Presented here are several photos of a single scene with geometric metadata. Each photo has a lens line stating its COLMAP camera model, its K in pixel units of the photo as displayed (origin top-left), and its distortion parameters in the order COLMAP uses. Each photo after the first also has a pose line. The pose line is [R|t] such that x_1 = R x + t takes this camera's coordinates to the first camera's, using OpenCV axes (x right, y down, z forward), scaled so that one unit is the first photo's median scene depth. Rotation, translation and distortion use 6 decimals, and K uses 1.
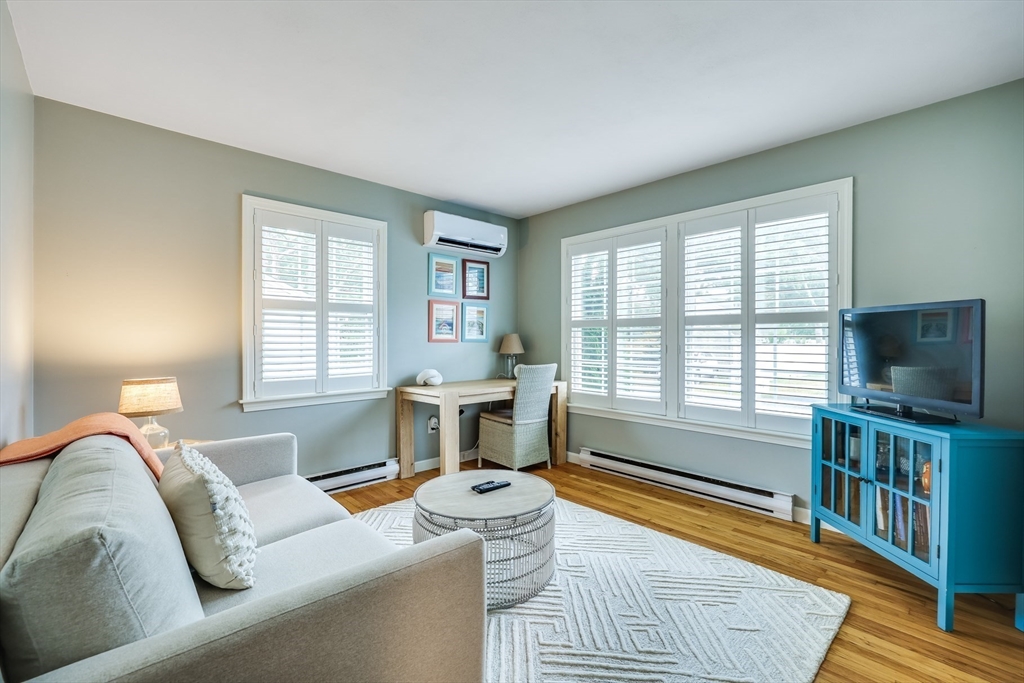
lens RADIAL K [[434.2, 0, 509.2], [0, 434.2, 340.8], [0, 0, 1]] dist [0.002788, 0.000010]
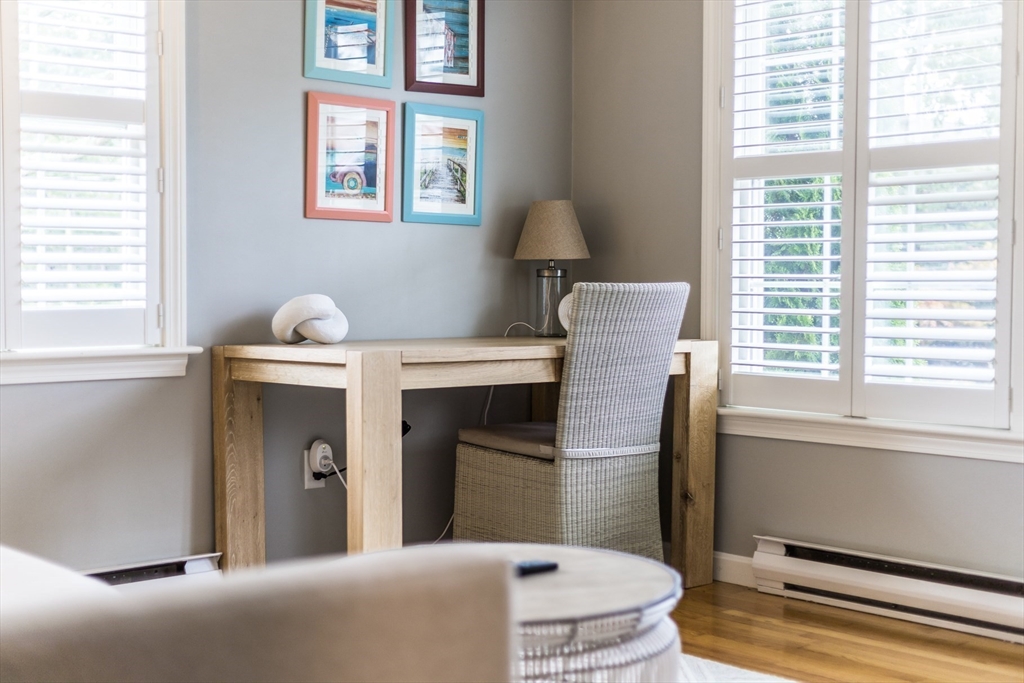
lens RADIAL K [[1480.6, 0, 512.8], [0, 1480.6, 341.3], [0, 0, 1]] dist [0.040211, 0.000000]
pose [[0.999941, 0.004238, -0.010003, -0.013473], [-0.003874, 0.999336, 0.036220, 0.055855], [0.010149, -0.036179, 0.999294, -0.143625]]
